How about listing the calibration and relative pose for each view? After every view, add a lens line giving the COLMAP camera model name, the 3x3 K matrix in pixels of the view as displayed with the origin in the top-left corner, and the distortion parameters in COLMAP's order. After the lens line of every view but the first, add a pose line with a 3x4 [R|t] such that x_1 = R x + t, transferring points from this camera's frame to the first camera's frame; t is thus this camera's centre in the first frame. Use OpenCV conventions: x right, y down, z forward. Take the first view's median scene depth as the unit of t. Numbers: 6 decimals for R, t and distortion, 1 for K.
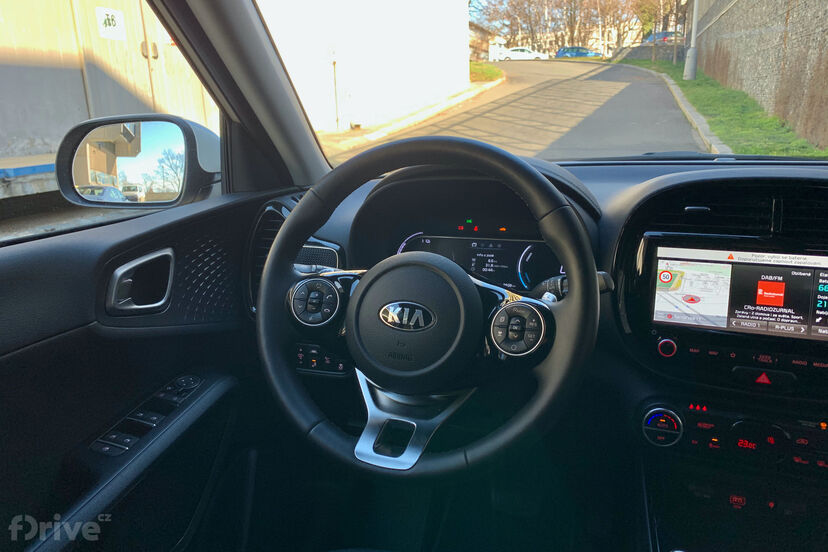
lens RADIAL K [[624.1, 0, 414.0], [0, 624.1, 276.0], [0, 0, 1]] dist [0.176524, -0.262160]
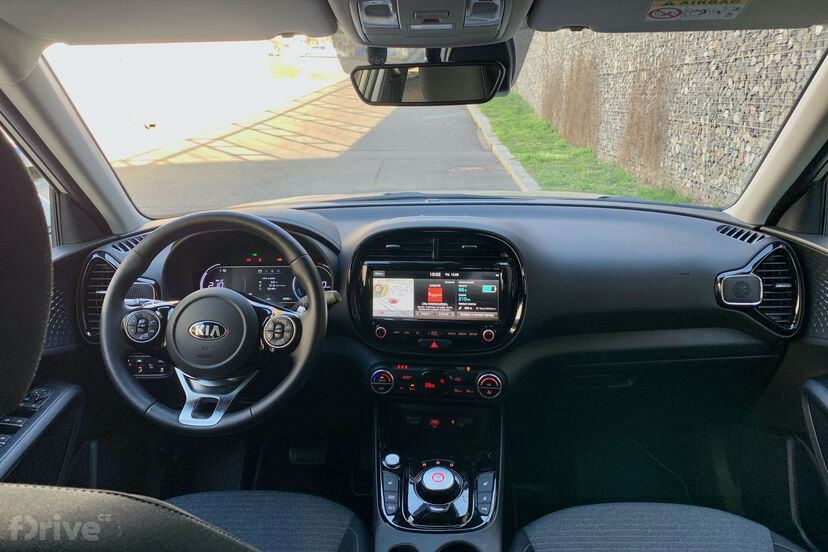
lens RADIAL K [[616.8, 0, 414.0], [0, 616.8, 276.0], [0, 0, 1]] dist [0.082317, -0.165110]
pose [[0.954777, -0.069437, 0.289100, 0.035041], [0.067555, 0.997579, 0.016497, -0.054420], [-0.289546, 0.003780, 0.957157, -0.562041]]
